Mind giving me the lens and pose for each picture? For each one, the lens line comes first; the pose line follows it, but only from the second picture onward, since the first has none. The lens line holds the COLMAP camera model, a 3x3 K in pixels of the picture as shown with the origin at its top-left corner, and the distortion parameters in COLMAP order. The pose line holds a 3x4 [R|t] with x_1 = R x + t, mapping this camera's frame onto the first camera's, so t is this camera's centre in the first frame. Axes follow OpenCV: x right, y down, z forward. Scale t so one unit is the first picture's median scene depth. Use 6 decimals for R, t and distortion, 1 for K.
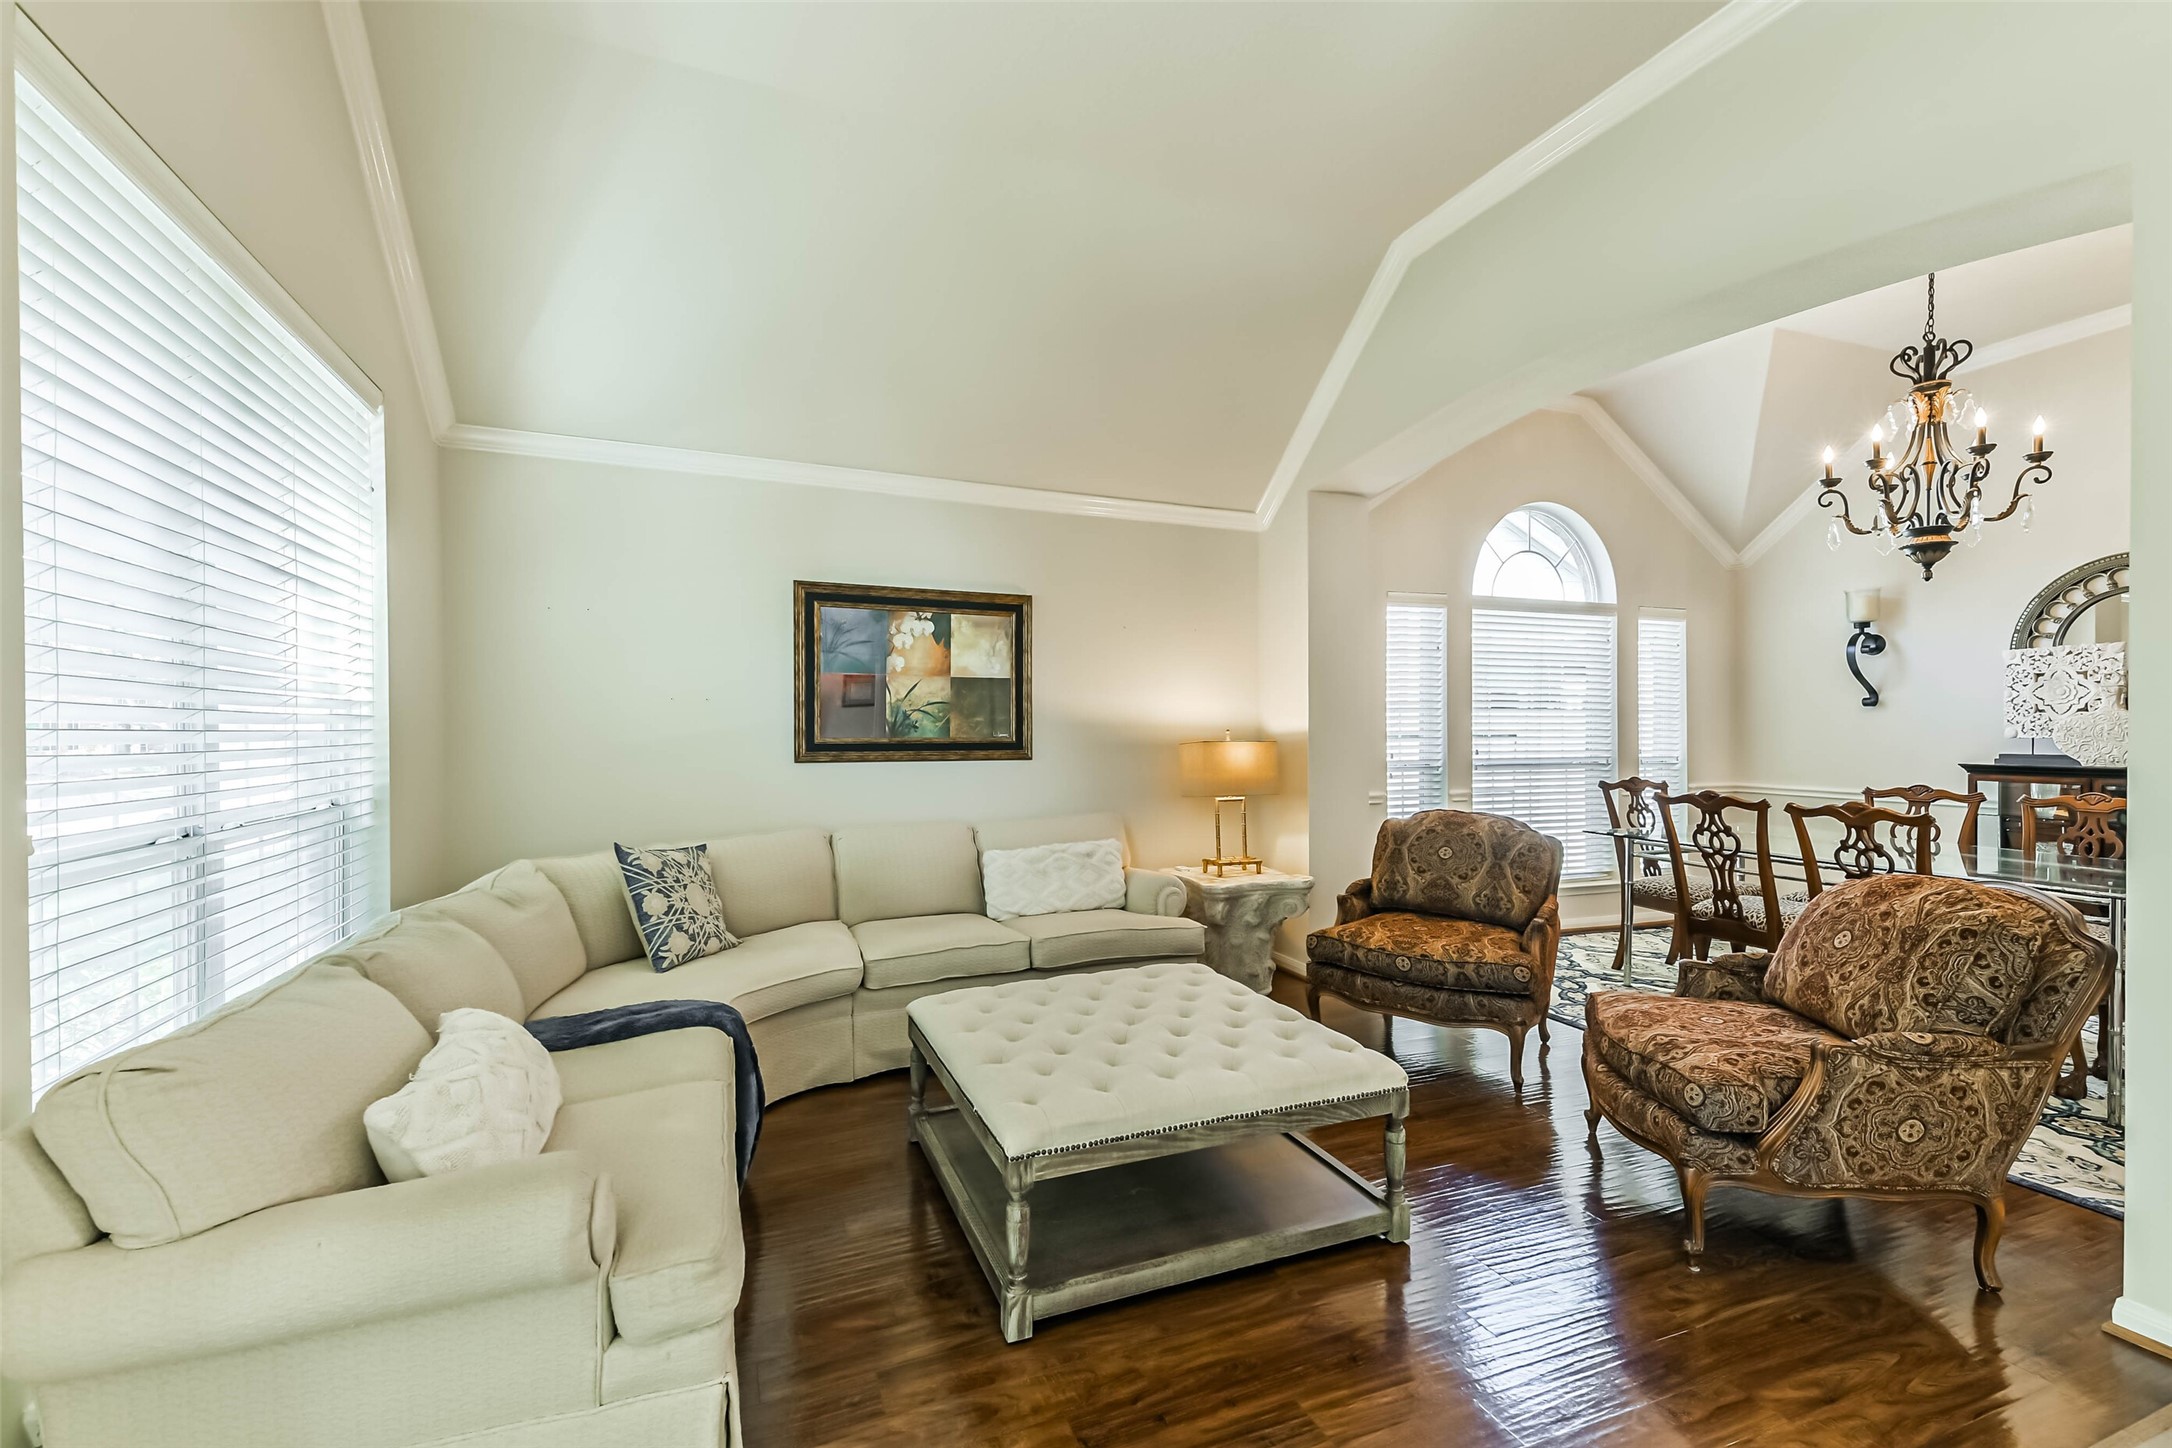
lens RADIAL K [[935.3, 0, 1085.6], [0, 935.3, 728.2], [0, 0, 1]] dist [0.062067, -0.024851]
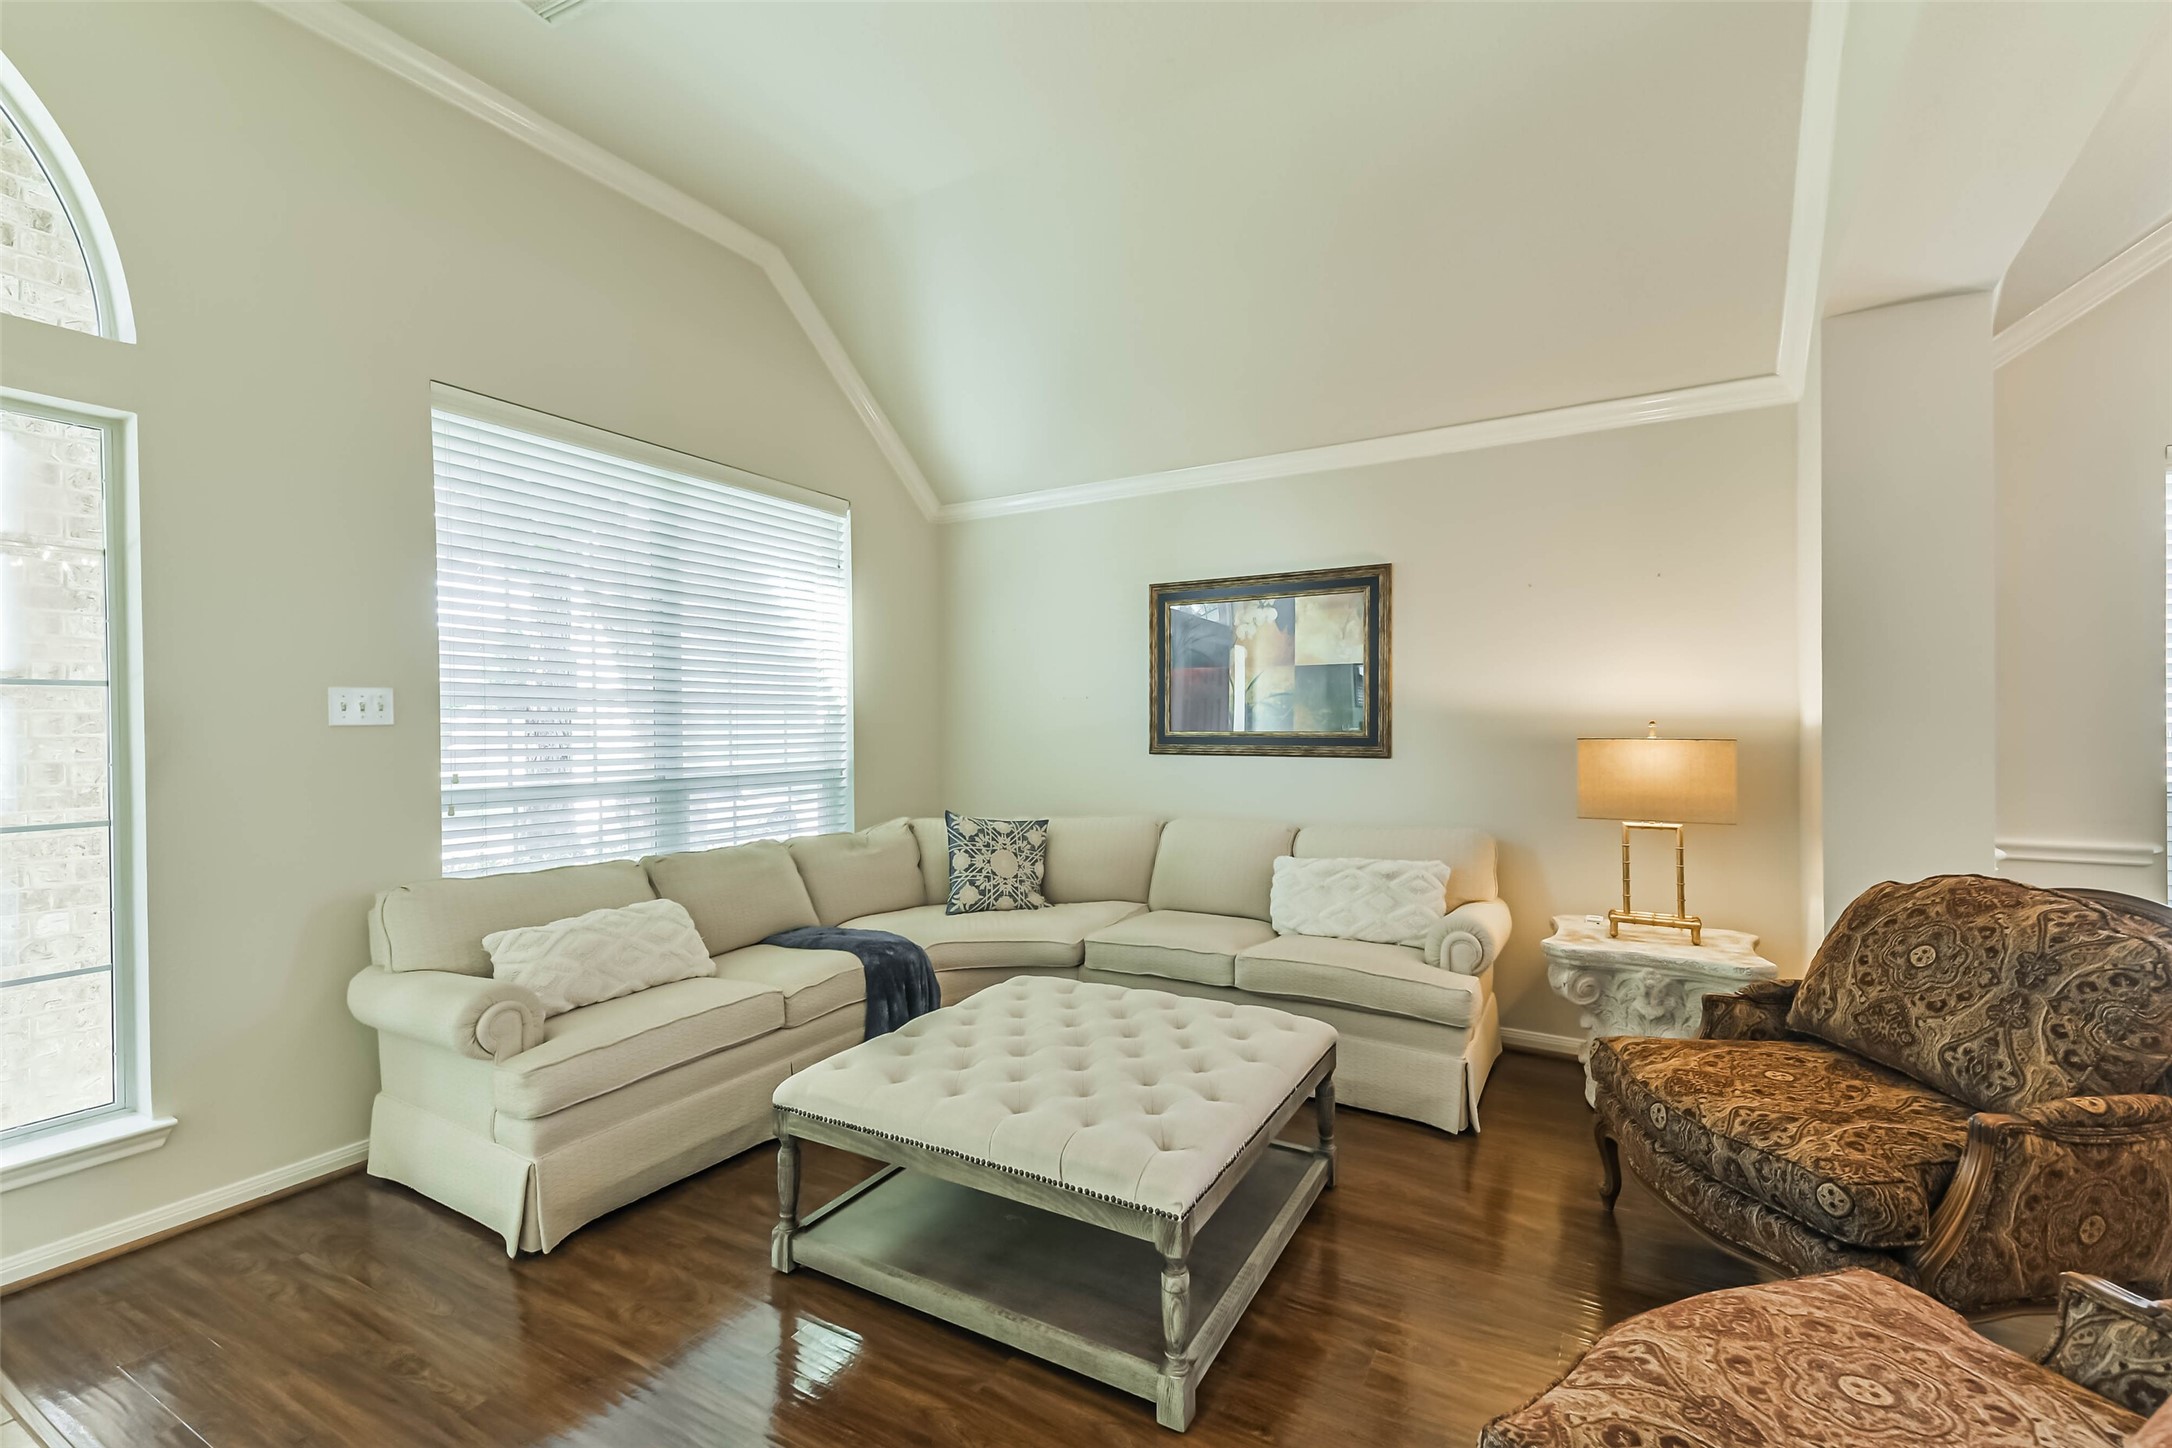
lens RADIAL K [[935.3, 0, 1076.6], [0, 935.3, 721.6], [0, 0, 1]] dist [0.062067, -0.024851]
pose [[0.603113, -0.005151, -0.797639, 0.488896], [0.001283, 0.999984, -0.005488, 0.005423], [0.797655, 0.002287, 0.603110, 0.287750]]
